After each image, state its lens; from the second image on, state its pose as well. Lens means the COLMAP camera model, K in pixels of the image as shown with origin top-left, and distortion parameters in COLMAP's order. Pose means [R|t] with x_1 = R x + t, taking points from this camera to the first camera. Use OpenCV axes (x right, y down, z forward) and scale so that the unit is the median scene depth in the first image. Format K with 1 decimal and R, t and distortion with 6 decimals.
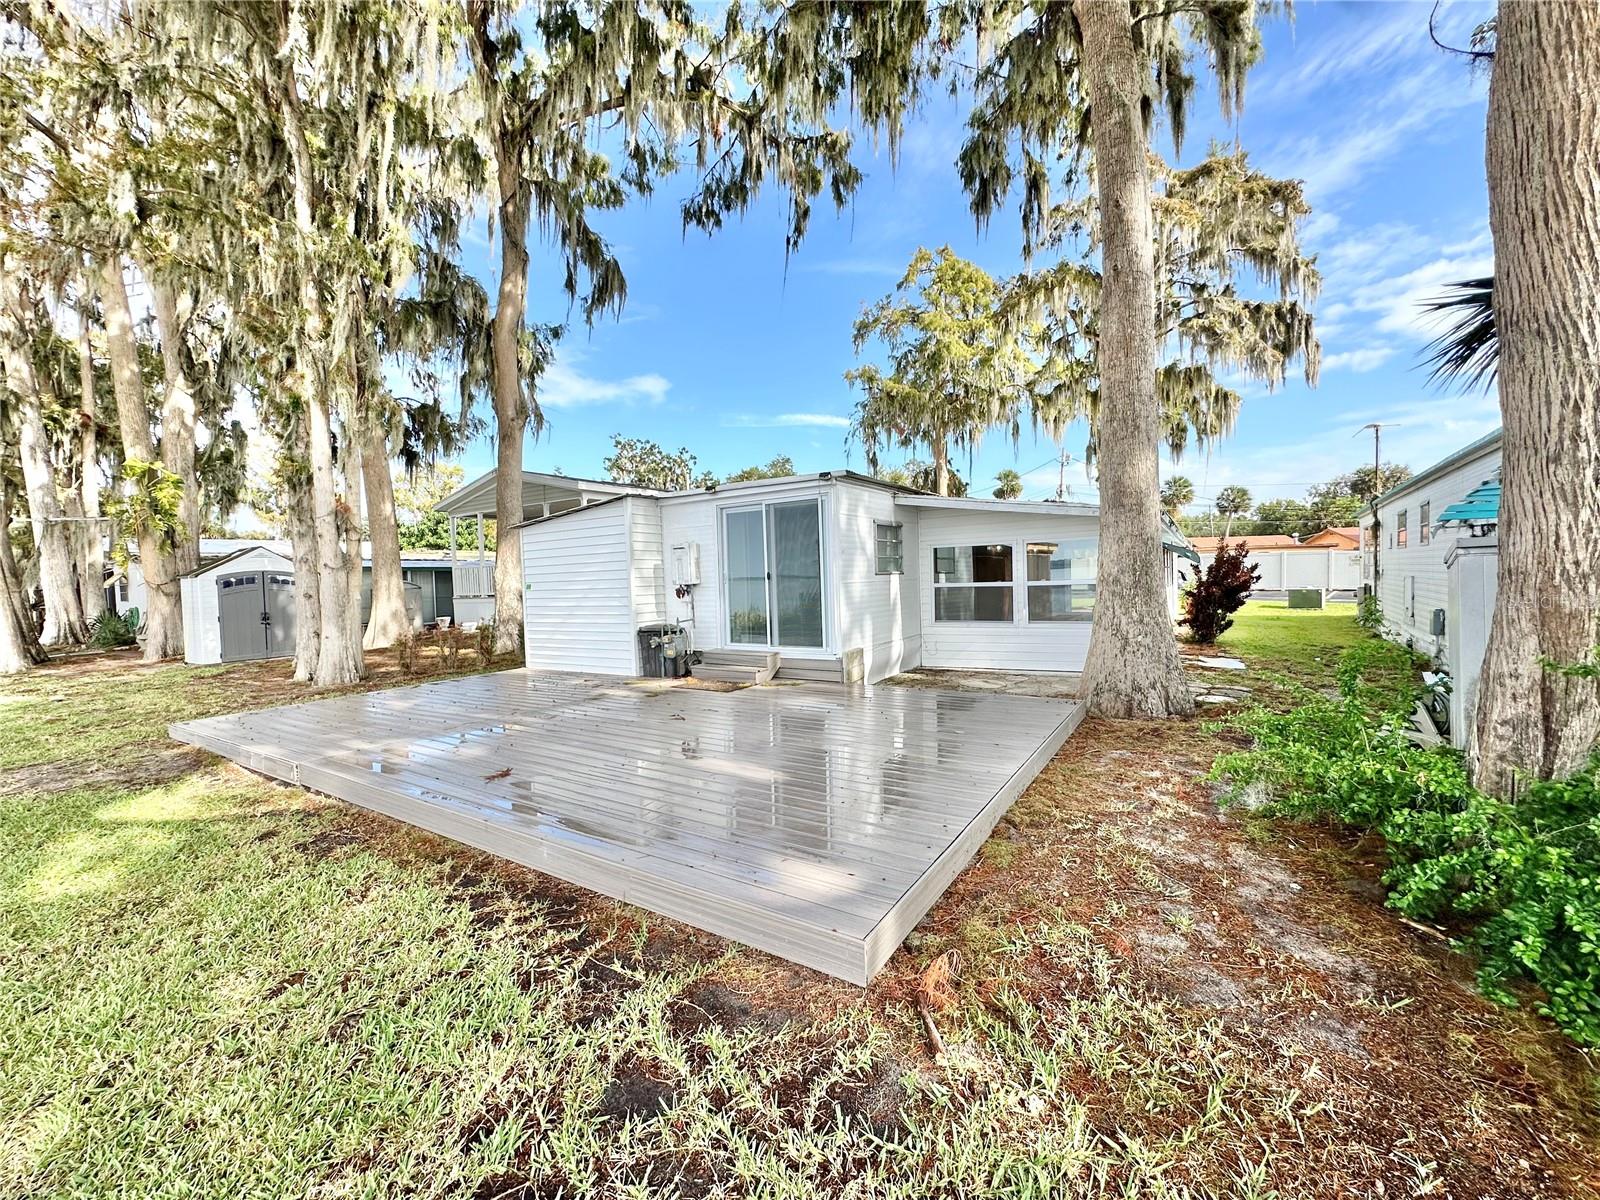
lens RADIAL K [[646.0, 0, 800.0], [0, 646.0, 600.0], [0, 0, 1]] dist [-0.006904, 0.000416]
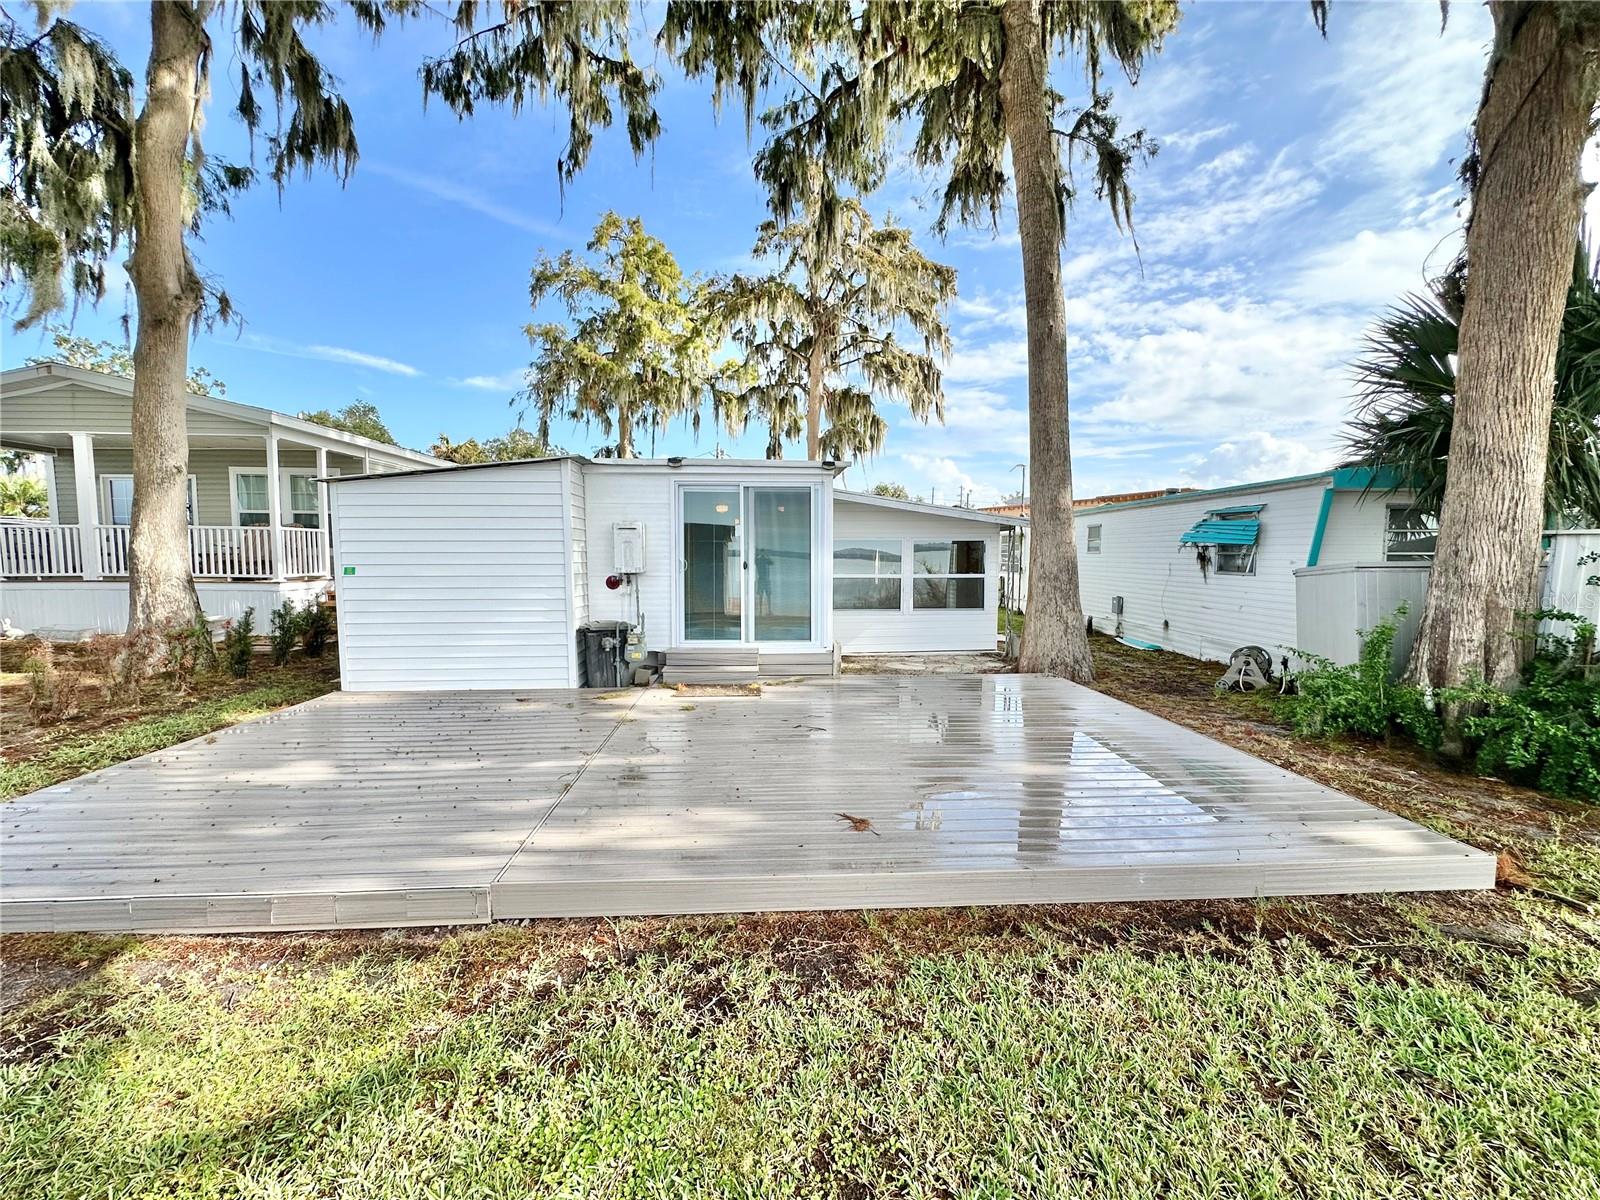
lens RADIAL K [[642.5, 0, 797.7], [0, 642.5, 600.7], [0, 0, 1]] dist [-0.000903, -0.000123]
pose [[0.803108, -0.012848, 0.595694, -0.306970], [-0.005088, 0.999583, 0.028418, -0.008100], [-0.595811, -0.025854, 0.802708, 0.127814]]
